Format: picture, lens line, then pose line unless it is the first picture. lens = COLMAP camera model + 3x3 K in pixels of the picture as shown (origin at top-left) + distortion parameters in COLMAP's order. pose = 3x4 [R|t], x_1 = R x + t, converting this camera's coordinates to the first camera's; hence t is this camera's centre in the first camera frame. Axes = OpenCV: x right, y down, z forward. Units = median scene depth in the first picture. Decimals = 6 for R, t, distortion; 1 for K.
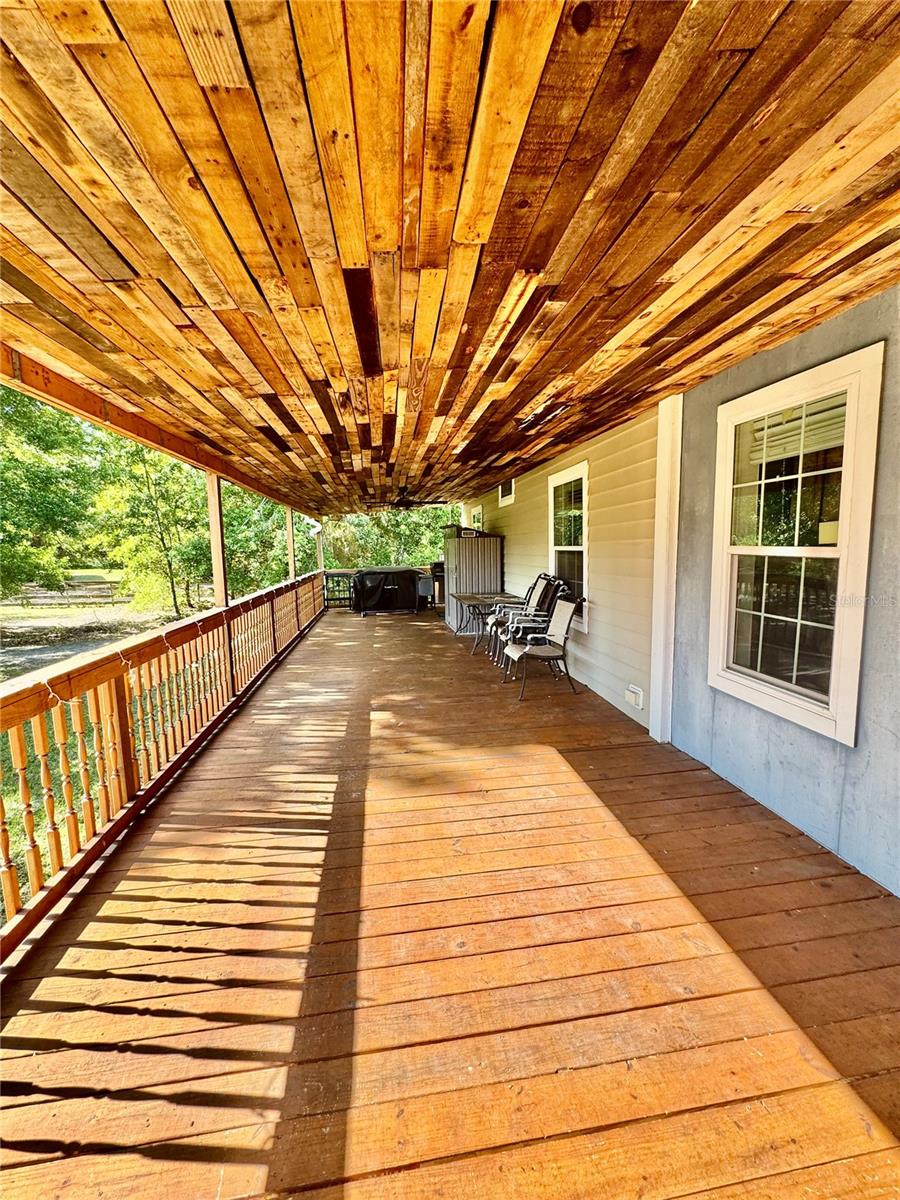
lens RADIAL K [[484.9, 0, 459.2], [0, 484.9, 596.7], [0, 0, 1]] dist [-0.002695, 0.000807]
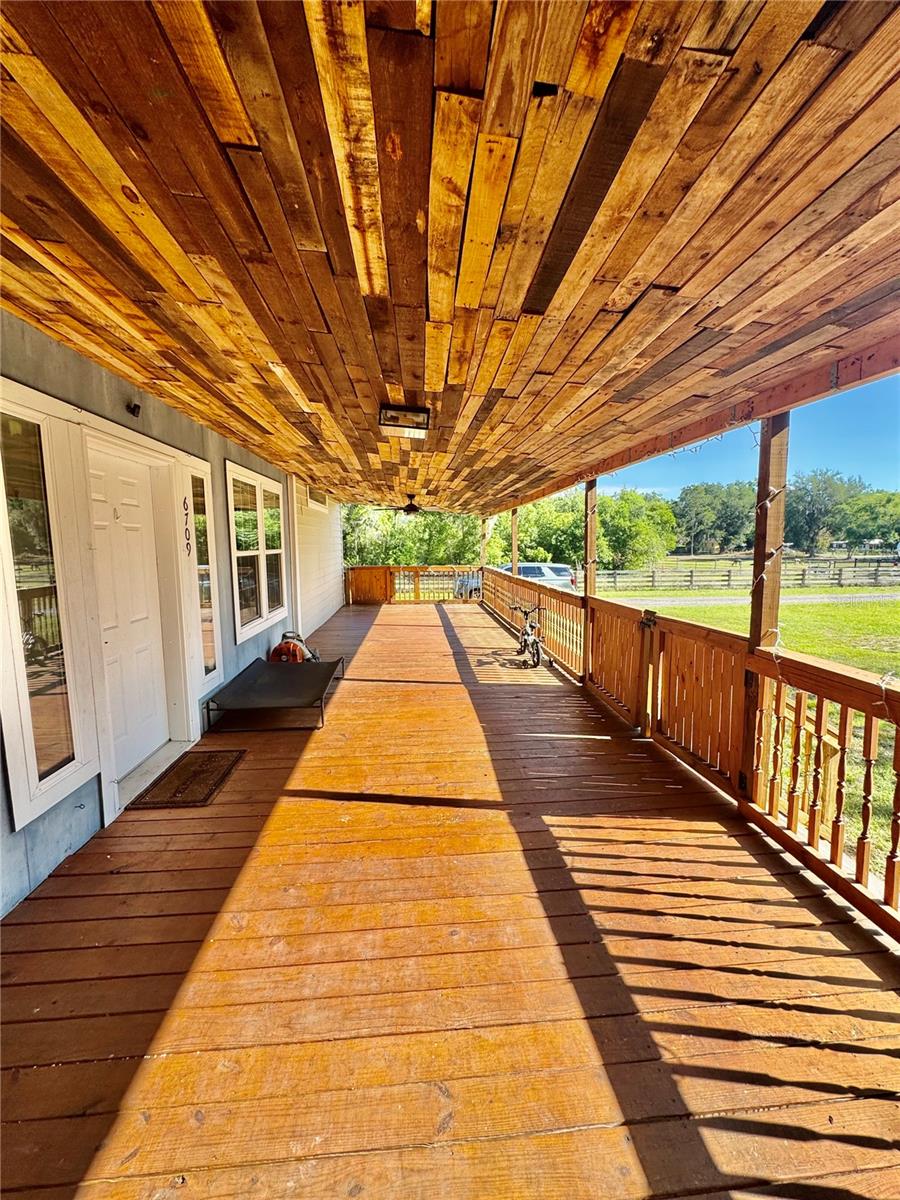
lens RADIAL K [[484.9, 0, 456.6], [0, 484.9, 597.1], [0, 0, 1]] dist [-0.002695, 0.000807]
pose [[-0.998007, 0.015264, 0.061227, -0.061150], [0.028181, 0.975977, 0.216043, -0.178958], [-0.056458, 0.217337, -0.974462, 1.548643]]
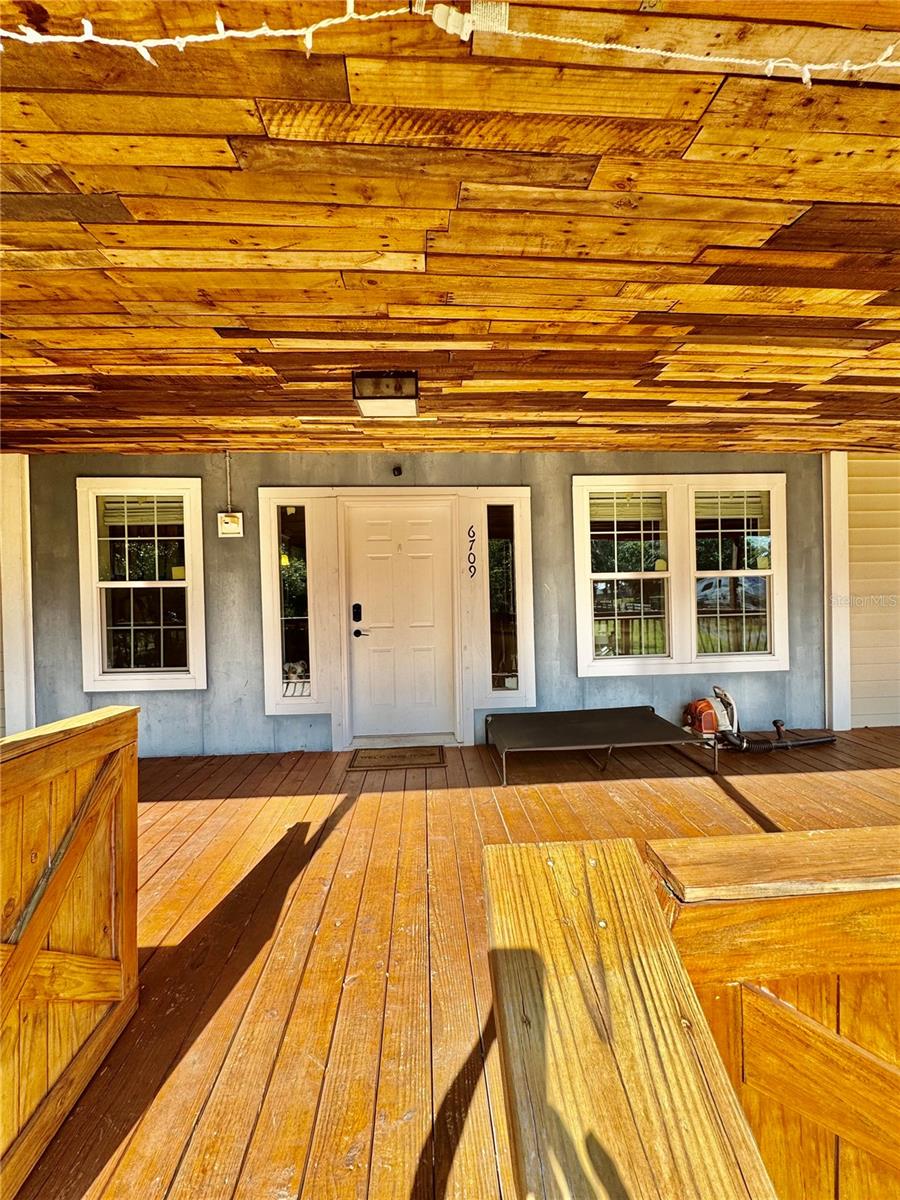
lens RADIAL K [[484.9, 0, 448.3], [0, 484.9, 597.5], [0, 0, 1]] dist [-0.002695, 0.000807]
pose [[0.106209, 0.007117, 0.994318, -0.906306], [0.125370, 0.991898, -0.020492, 0.119014], [-0.986409, 0.126834, 0.104456, -0.135252]]
